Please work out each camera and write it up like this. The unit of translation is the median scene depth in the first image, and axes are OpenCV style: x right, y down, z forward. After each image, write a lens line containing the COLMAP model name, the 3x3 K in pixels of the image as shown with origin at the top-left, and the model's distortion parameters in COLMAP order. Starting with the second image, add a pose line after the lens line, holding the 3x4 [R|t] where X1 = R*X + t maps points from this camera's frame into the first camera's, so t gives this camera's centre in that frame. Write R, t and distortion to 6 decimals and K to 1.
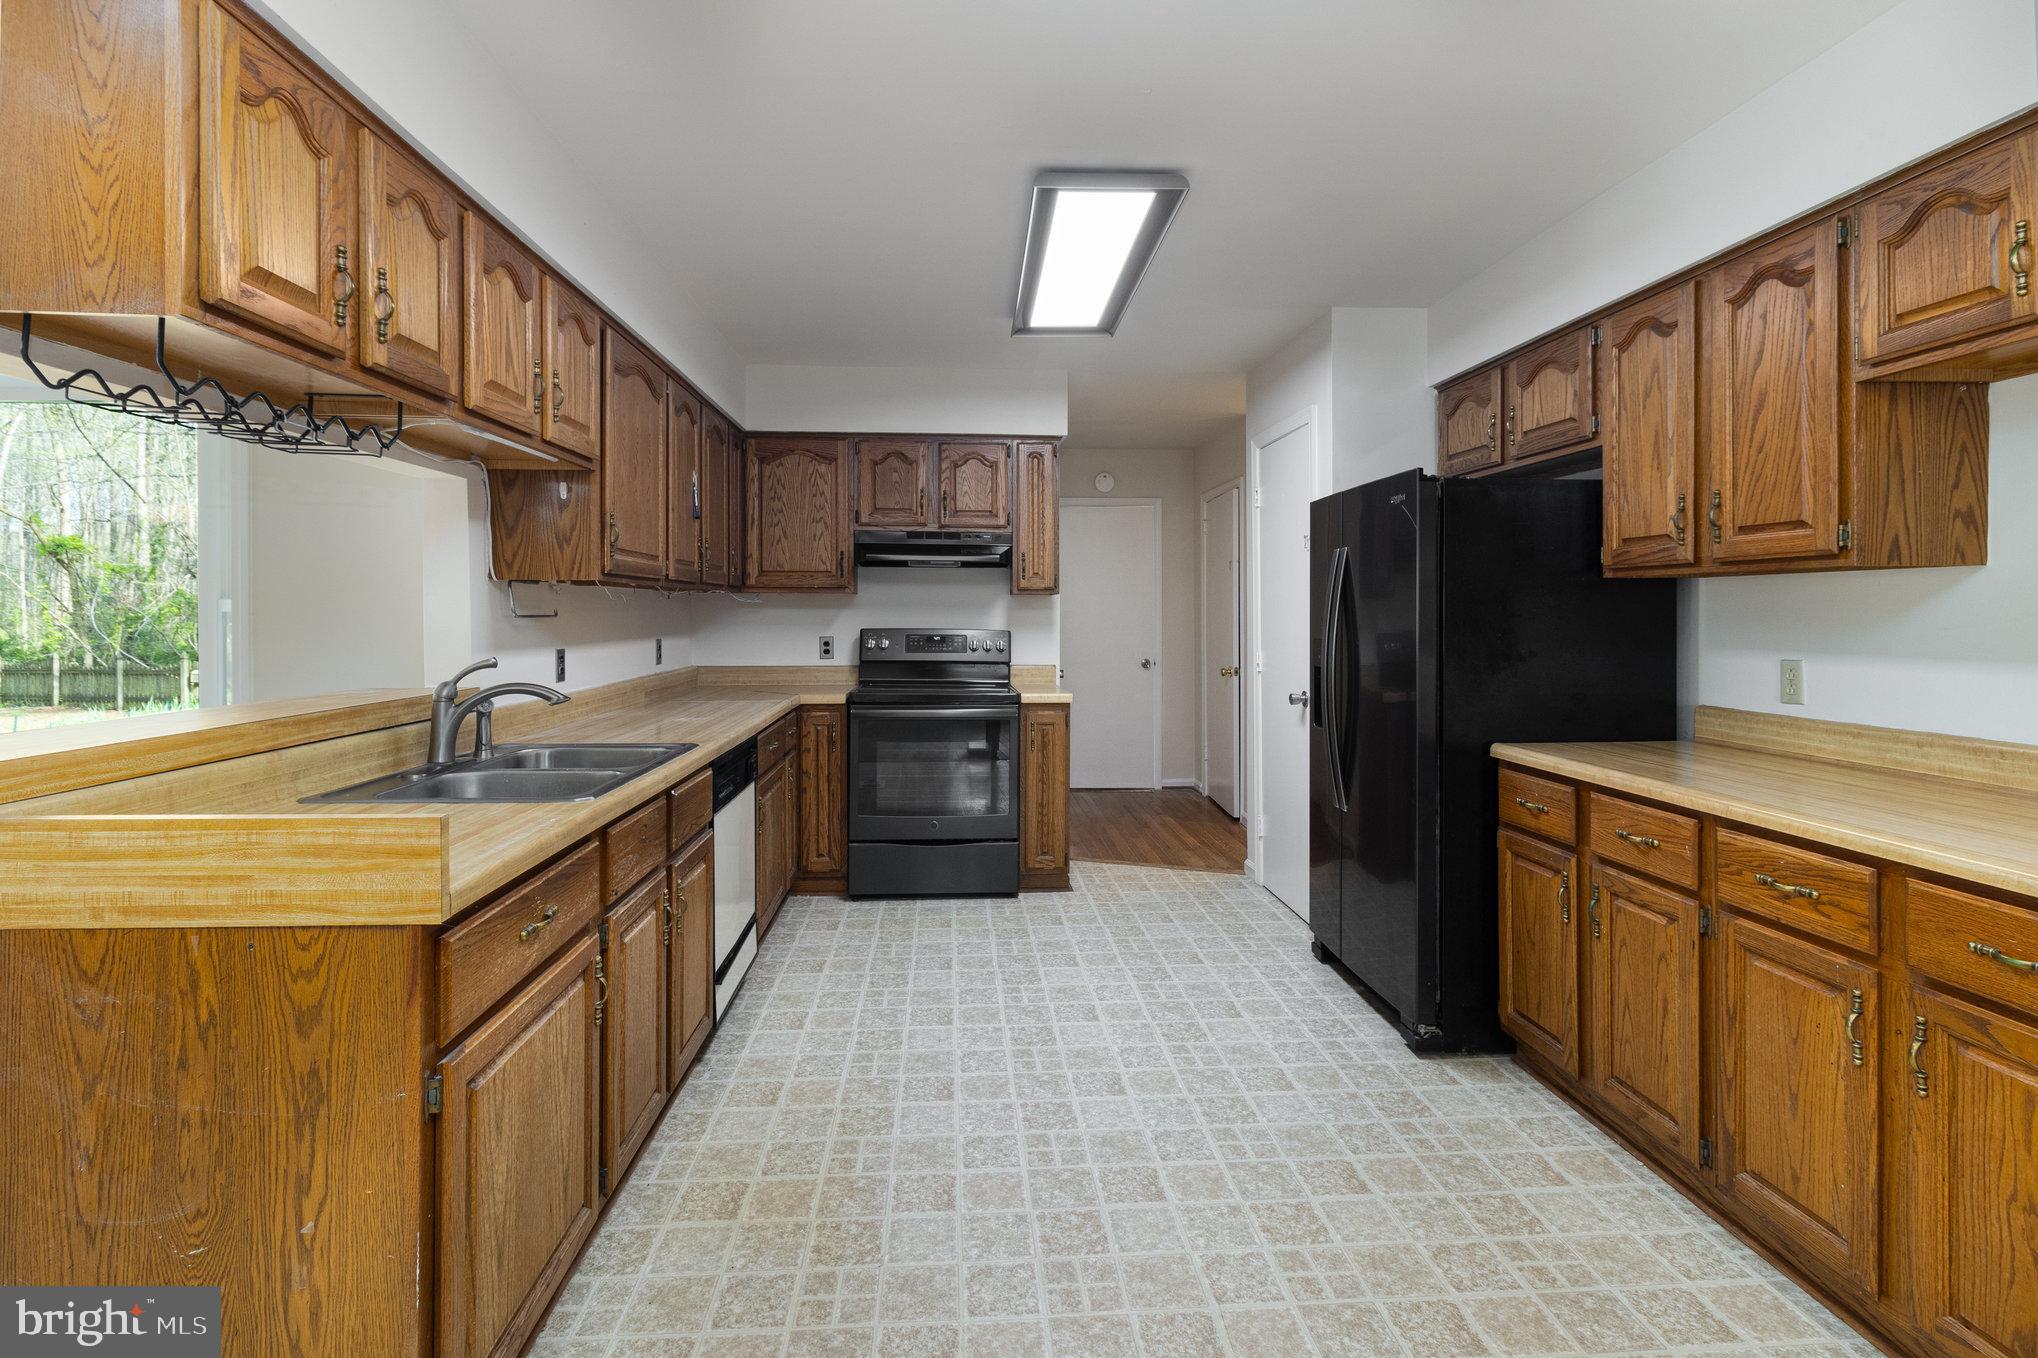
lens RADIAL K [[951.1, 0, 1012.2], [0, 951.1, 617.6], [0, 0, 1]] dist [0.002167, 0.000058]
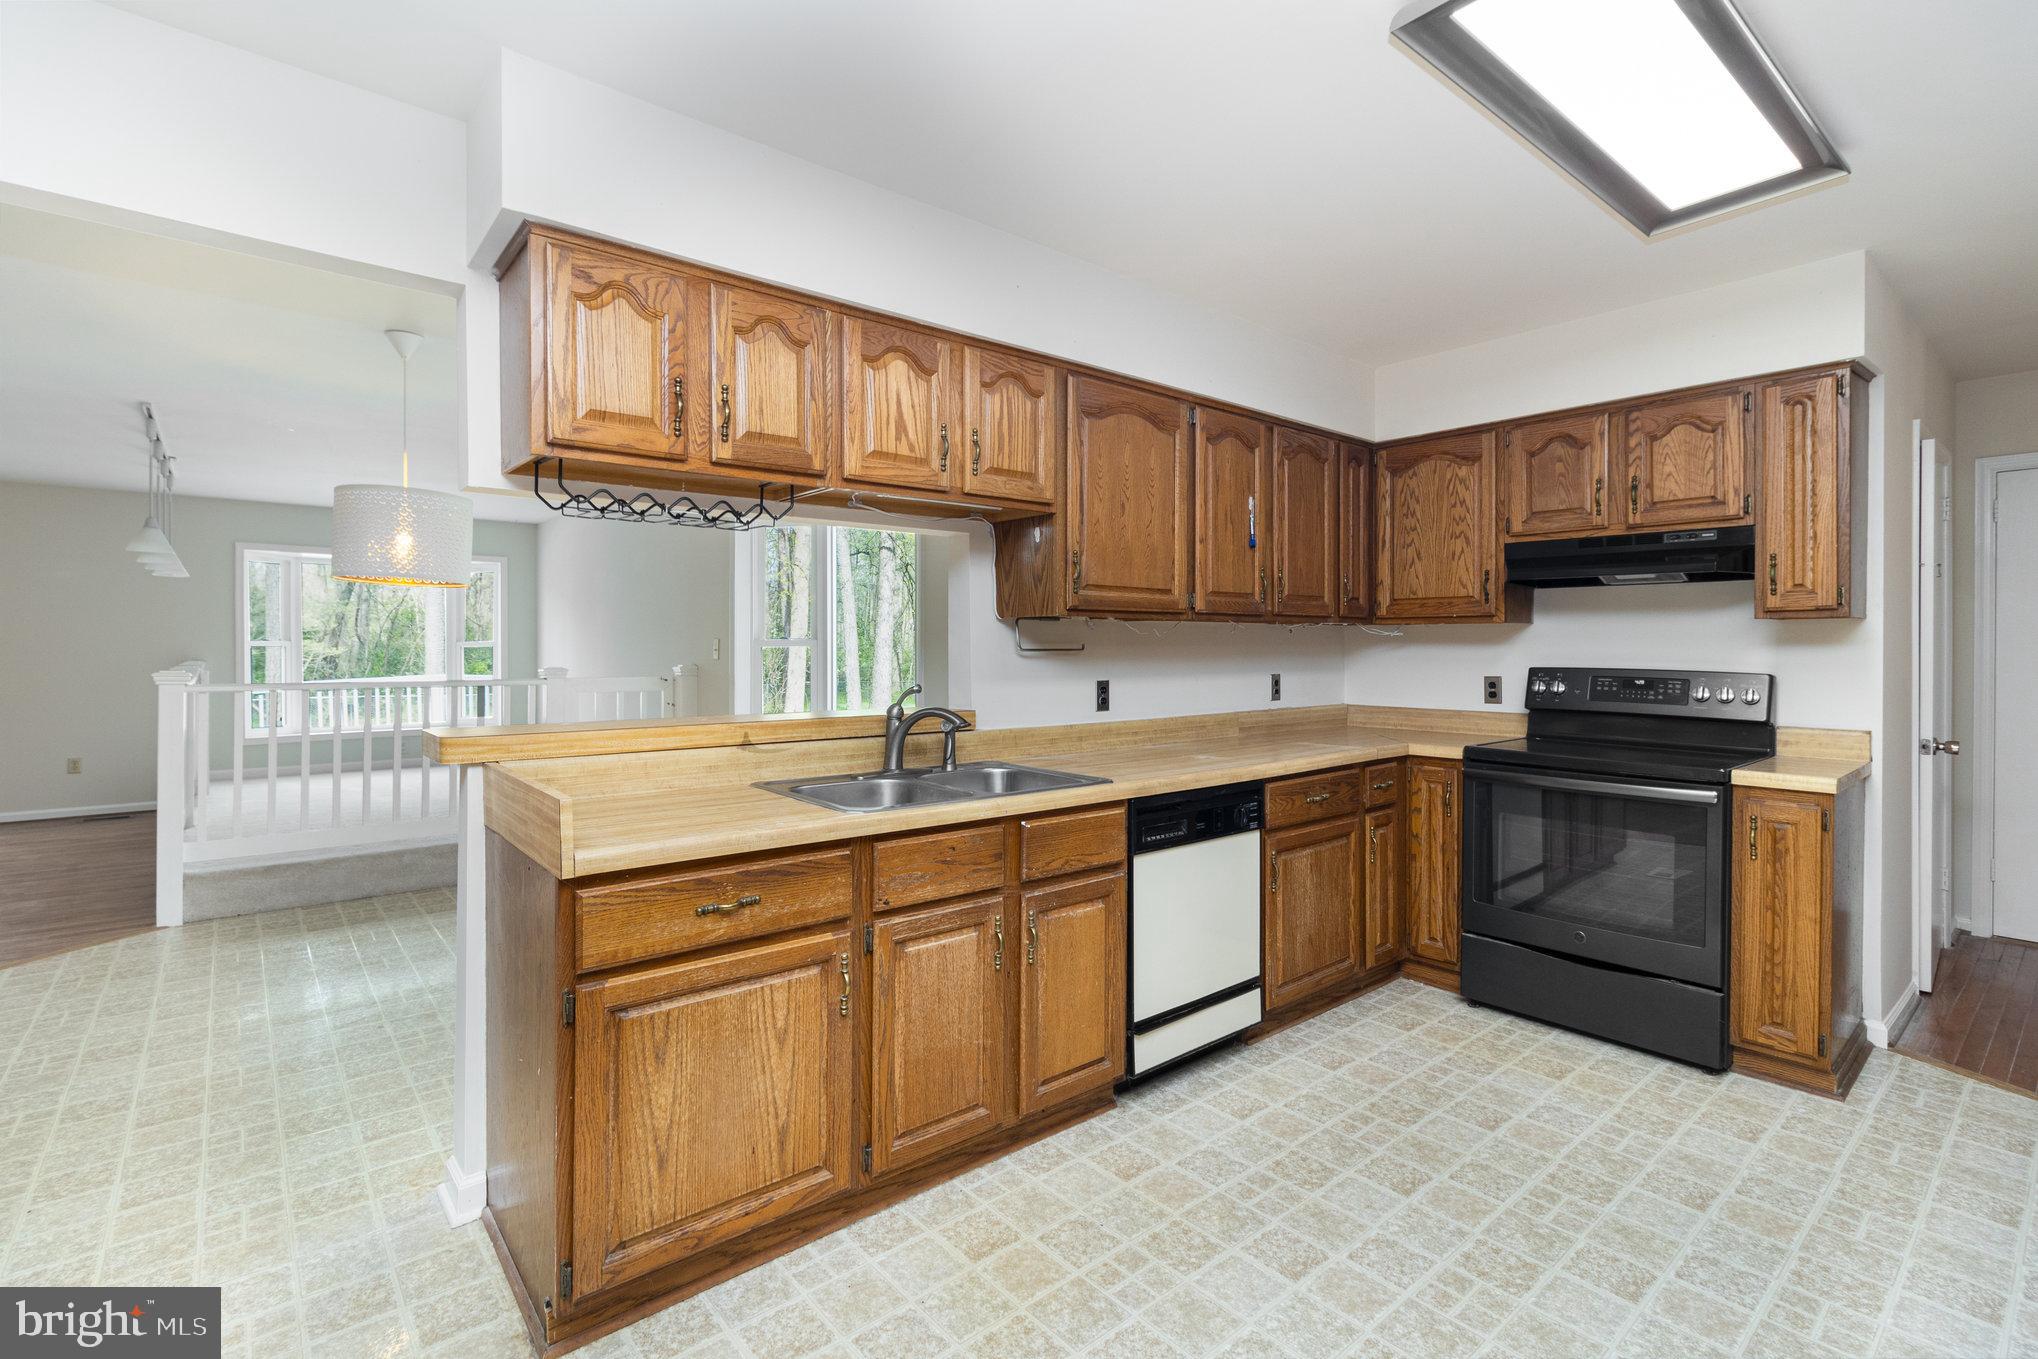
lens RADIAL K [[938.7, 0, 998.6], [0, 938.7, 650.4], [0, 0, 1]] dist [-0.001924, 0.000347]
pose [[0.587026, 0.000579, -0.809568, 0.373695], [-0.003350, 0.999993, -0.001713, 0.001114], [0.809561, 0.003718, 0.587023, 0.332007]]
